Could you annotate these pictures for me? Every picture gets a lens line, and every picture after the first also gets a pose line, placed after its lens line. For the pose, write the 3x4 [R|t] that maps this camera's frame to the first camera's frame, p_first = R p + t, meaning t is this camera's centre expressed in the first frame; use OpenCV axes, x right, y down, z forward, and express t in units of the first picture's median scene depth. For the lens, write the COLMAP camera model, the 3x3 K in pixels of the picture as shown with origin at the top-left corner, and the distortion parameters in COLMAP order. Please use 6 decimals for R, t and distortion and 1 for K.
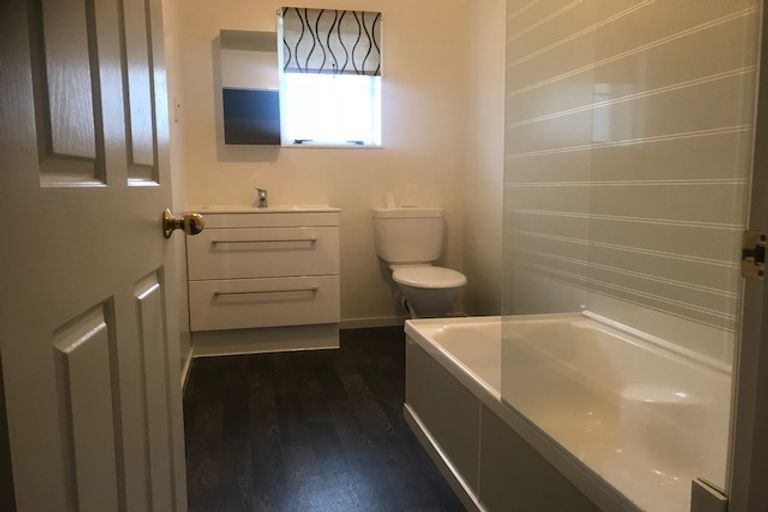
lens RADIAL K [[590.8, 0, 385.3], [0, 590.8, 252.8], [0, 0, 1]] dist [0.004969, -0.024957]
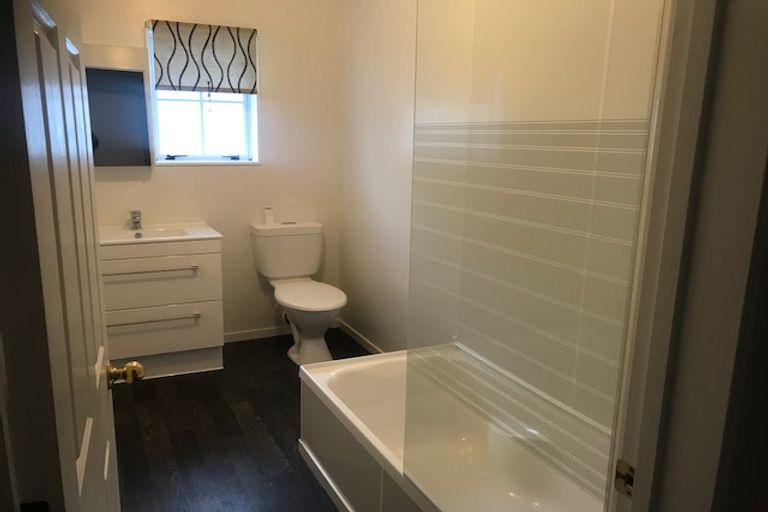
lens RADIAL K [[590.8, 0, 389.0], [0, 590.8, 260.6], [0, 0, 1]] dist [0.004969, -0.024957]
pose [[0.970677, -0.023250, 0.239262, -0.038621], [0.004560, 0.996914, 0.078372, -0.100417], [-0.240345, -0.074983, 0.967787, -0.039826]]
